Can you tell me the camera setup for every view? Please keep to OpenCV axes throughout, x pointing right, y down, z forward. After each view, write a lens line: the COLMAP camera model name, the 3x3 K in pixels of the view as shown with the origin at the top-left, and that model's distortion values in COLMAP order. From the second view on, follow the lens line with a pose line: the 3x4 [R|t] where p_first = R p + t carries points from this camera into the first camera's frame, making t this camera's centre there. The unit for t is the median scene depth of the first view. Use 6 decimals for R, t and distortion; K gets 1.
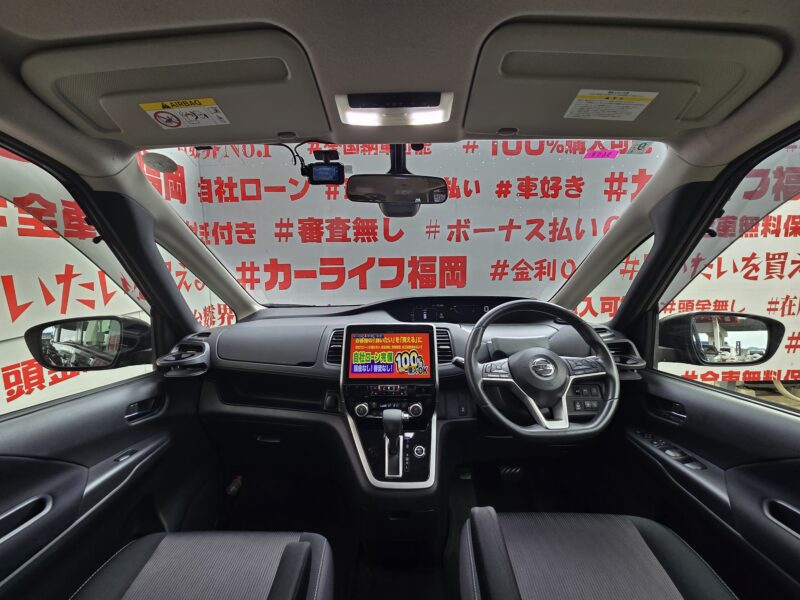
lens RADIAL K [[329.5, 0, 401.8], [0, 329.5, 297.2], [0, 0, 1]] dist [-0.002445, 0.000225]
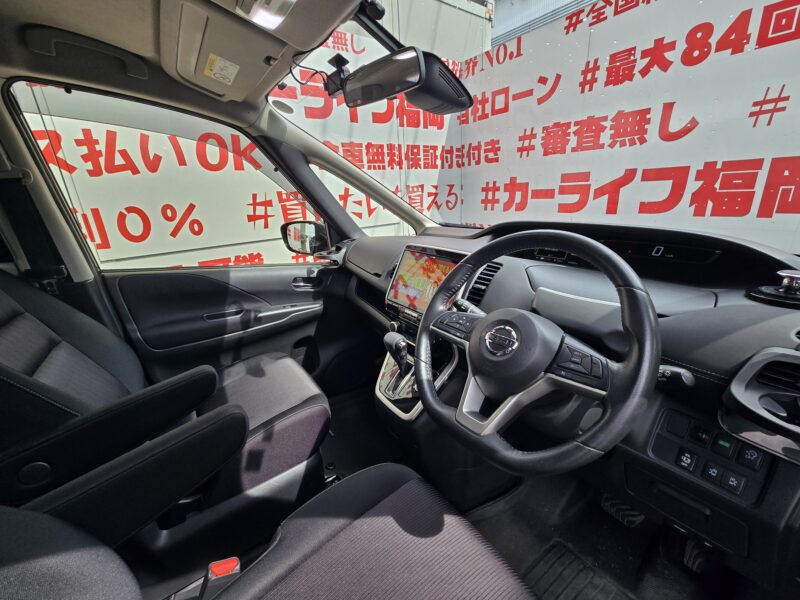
lens RADIAL K [[329.5, 0, 398.1], [0, 329.5, 296.7], [0, 0, 1]] dist [-0.002445, 0.000225]
pose [[0.585474, 0.231637, -0.776894, 0.237893], [-0.052955, 0.967191, 0.248469, -0.002267], [0.808960, -0.104331, 0.578531, 0.153049]]
